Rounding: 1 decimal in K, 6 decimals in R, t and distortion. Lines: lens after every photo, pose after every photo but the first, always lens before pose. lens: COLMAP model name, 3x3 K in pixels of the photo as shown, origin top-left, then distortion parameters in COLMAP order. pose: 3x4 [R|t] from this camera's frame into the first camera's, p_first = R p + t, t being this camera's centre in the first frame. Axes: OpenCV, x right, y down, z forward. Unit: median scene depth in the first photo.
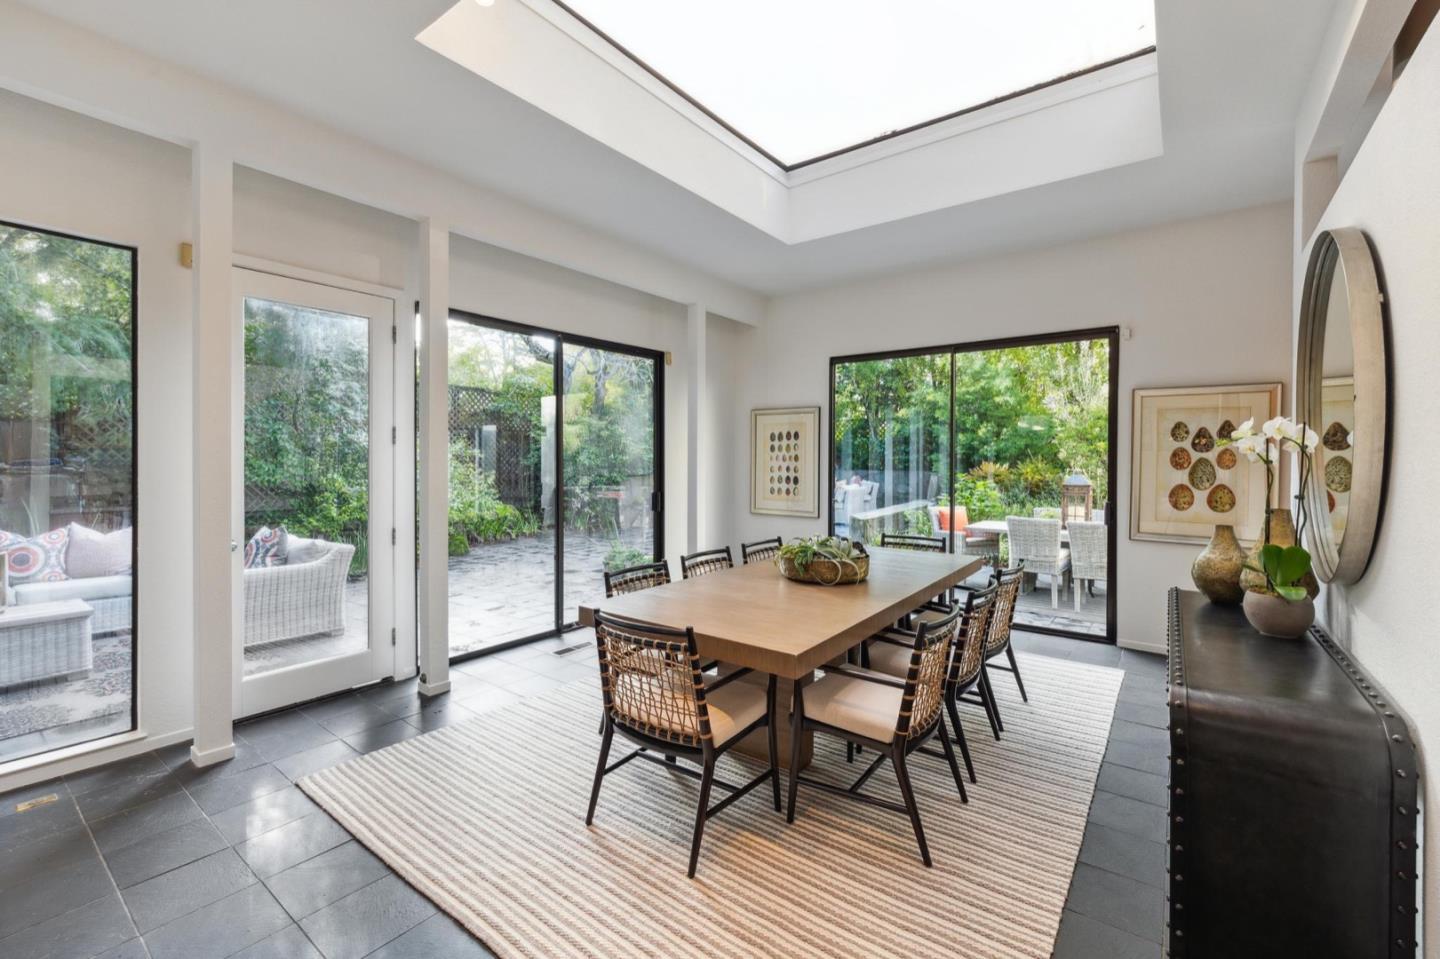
lens RADIAL K [[610.0, 0, 725.6], [0, 610.0, 472.0], [0, 0, 1]] dist [-0.014928, 0.000114]
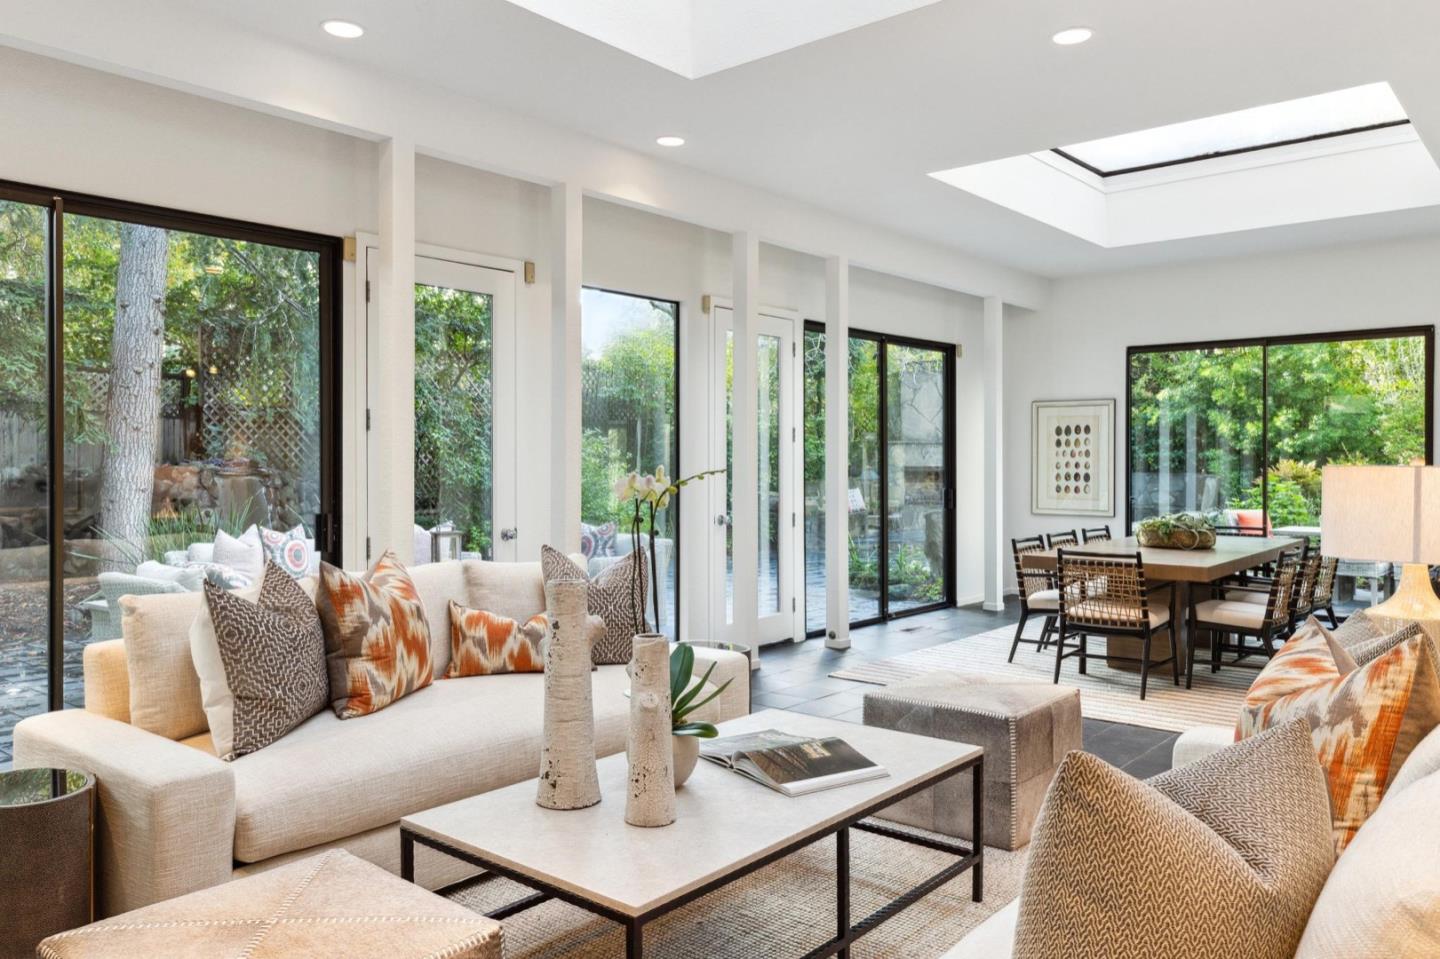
lens RADIAL K [[1061.4, 0, 719.6], [0, 1061.4, 477.2], [0, 0, 1]] dist [-0.012869, 0.000438]
pose [[0.997655, -0.004173, -0.068323, -0.334533], [0.003678, 0.999966, -0.007378, 0.023147], [0.068351, 0.007109, 0.997636, -0.655148]]
